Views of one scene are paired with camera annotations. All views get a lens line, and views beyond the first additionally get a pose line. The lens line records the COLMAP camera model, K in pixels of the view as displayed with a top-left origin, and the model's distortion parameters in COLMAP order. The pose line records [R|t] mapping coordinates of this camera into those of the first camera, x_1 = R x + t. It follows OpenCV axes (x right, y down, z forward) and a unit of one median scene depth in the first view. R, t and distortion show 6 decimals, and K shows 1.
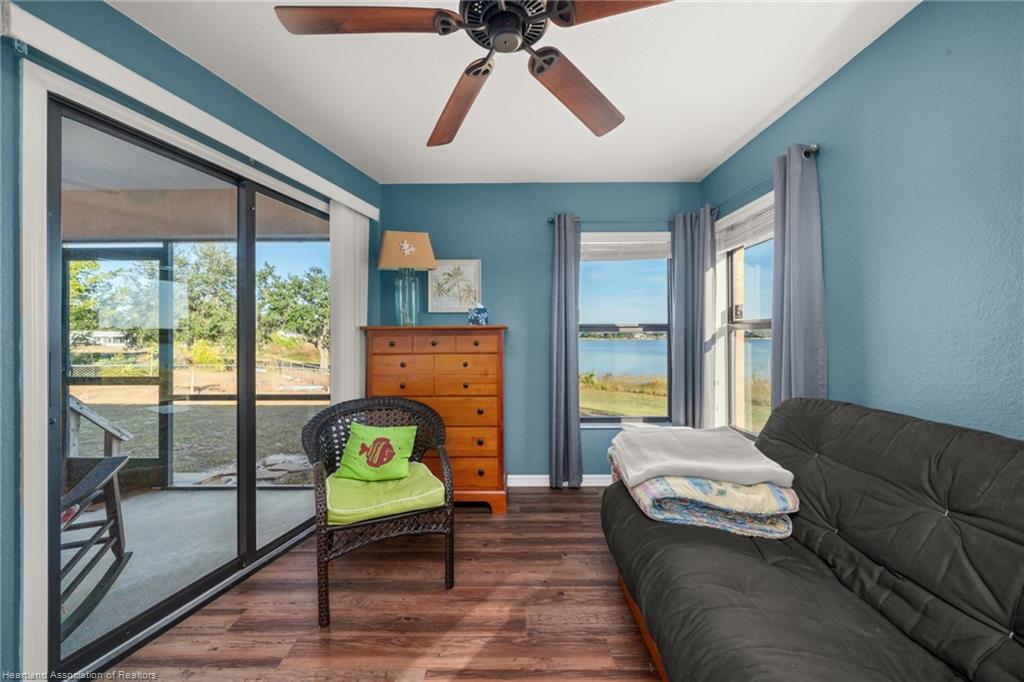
lens RADIAL K [[379.6, 0, 511.3], [0, 379.6, 339.6], [0, 0, 1]] dist [-0.001908, 0.000209]
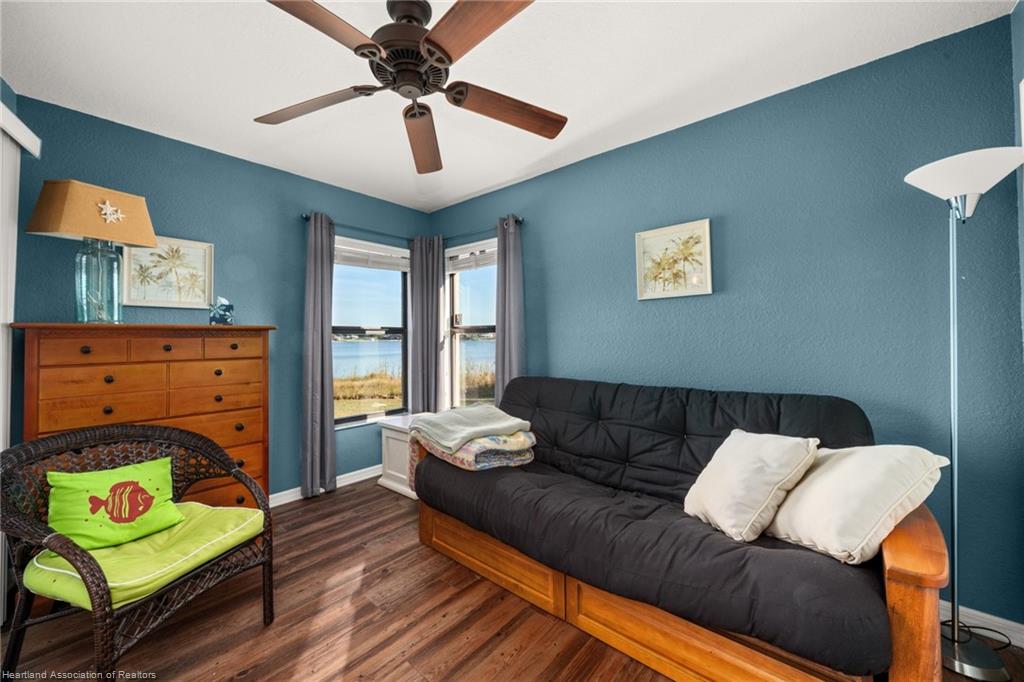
lens RADIAL K [[379.6, 0, 506.4], [0, 379.6, 336.9], [0, 0, 1]] dist [-0.001908, 0.000209]
pose [[0.661078, 0.001253, 0.750316, -0.358272], [0.009440, 0.999906, -0.009988, 0.002314], [-0.750258, 0.013686, 0.661003, -0.003867]]
